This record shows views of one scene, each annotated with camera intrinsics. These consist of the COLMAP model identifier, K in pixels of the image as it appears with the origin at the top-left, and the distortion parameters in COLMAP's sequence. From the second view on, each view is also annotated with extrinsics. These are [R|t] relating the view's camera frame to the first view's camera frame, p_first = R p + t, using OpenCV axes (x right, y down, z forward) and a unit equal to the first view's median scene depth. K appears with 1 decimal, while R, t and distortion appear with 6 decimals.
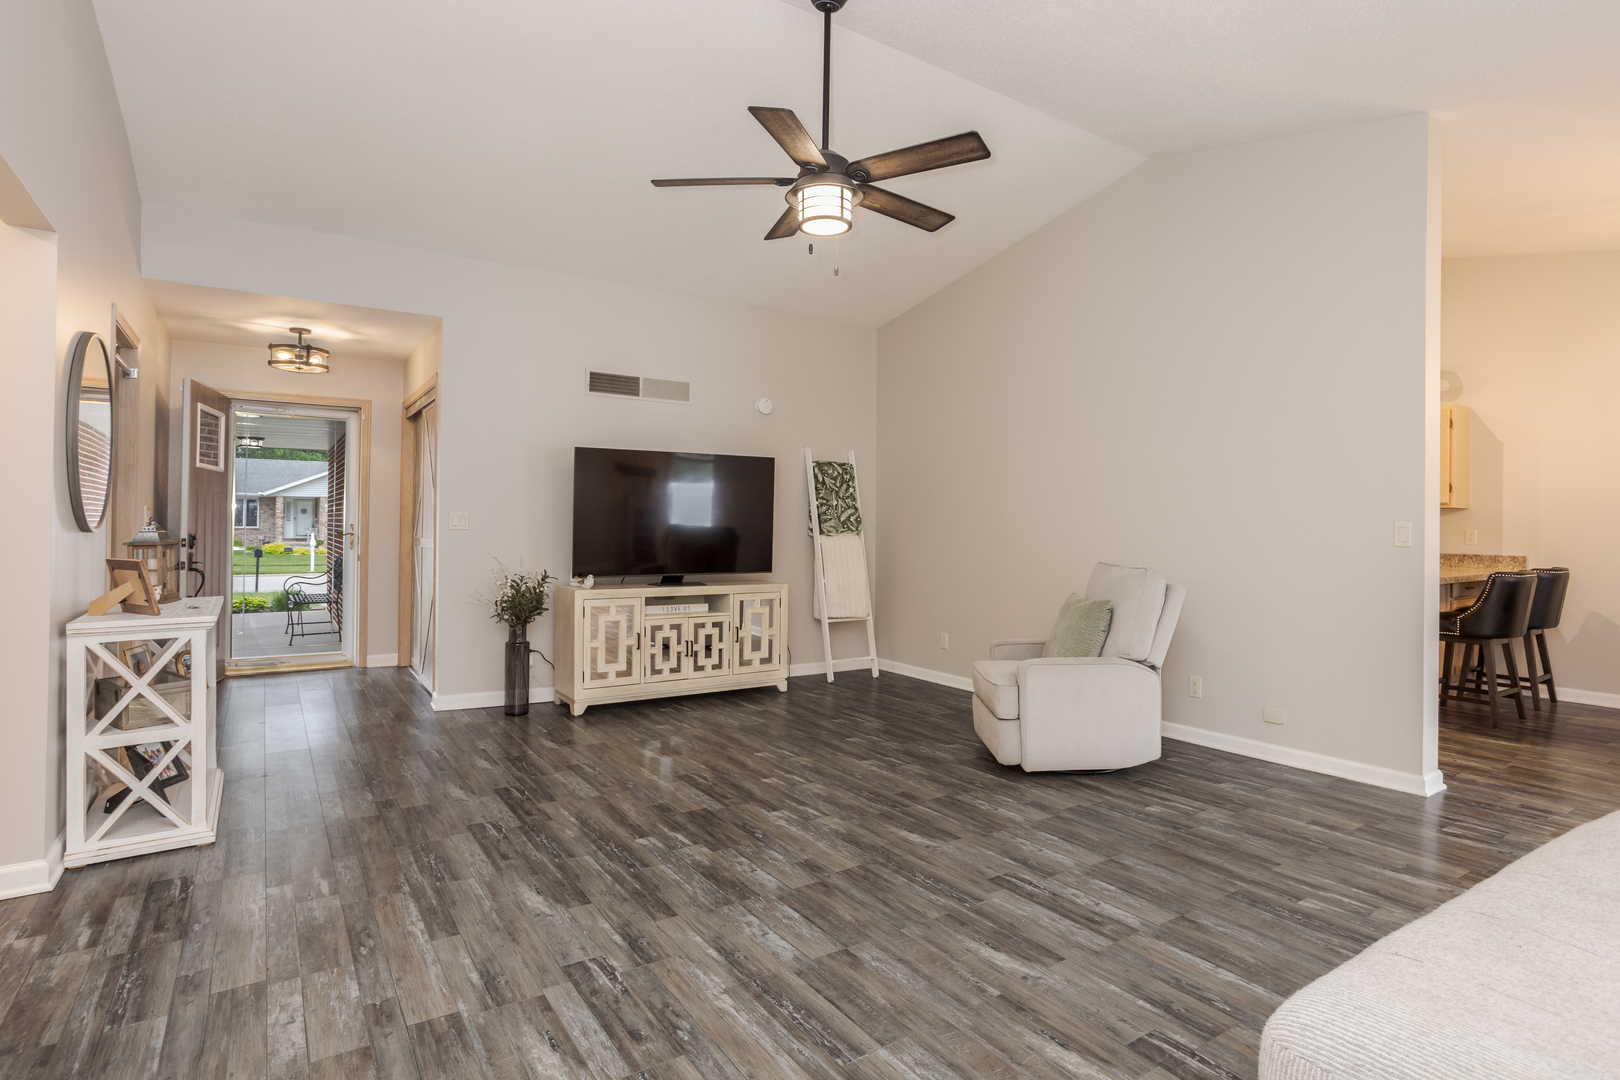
lens RADIAL K [[832.7, 0, 827.2], [0, 832.7, 521.2], [0, 0, 1]] dist [-0.053742, 0.028082]
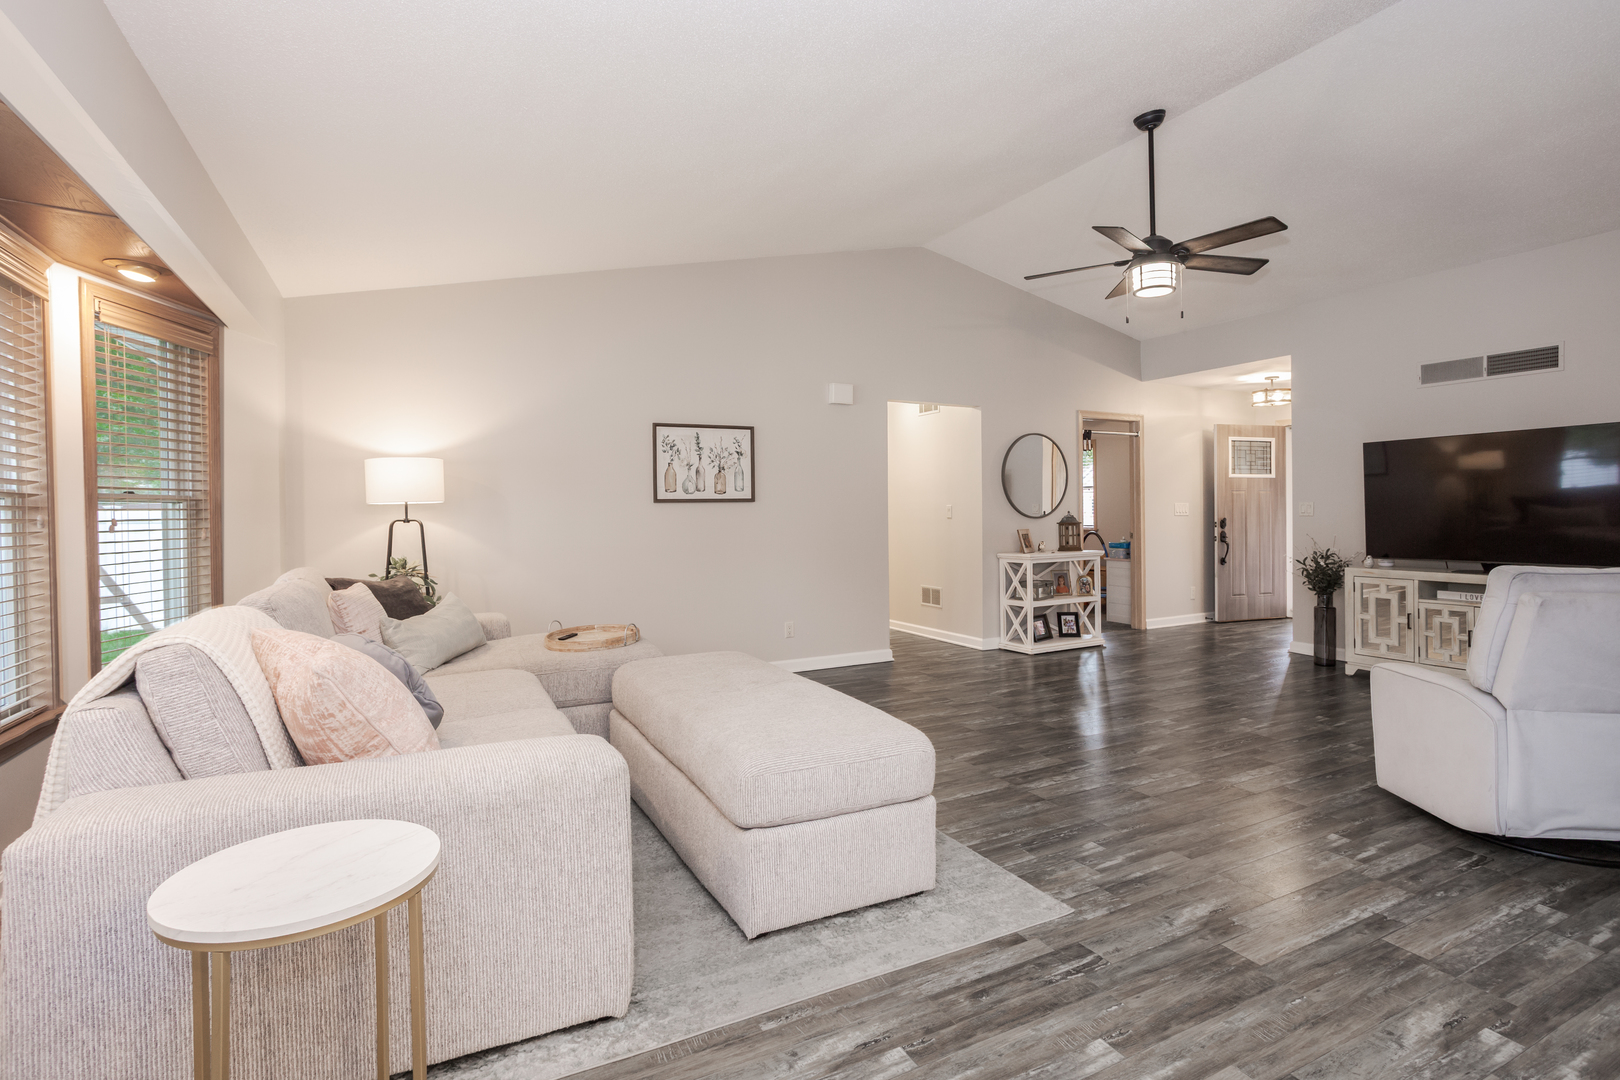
lens RADIAL K [[790.2, 0, 812.4], [0, 790.2, 520.5], [0, 0, 1]] dist [-0.052798, 0.033843]
pose [[-0.114141, 0.000550, -0.993464, 1.231643], [0.012896, 0.999916, -0.000928, 0.012413], [0.993381, -0.012918, -0.114139, 0.539339]]
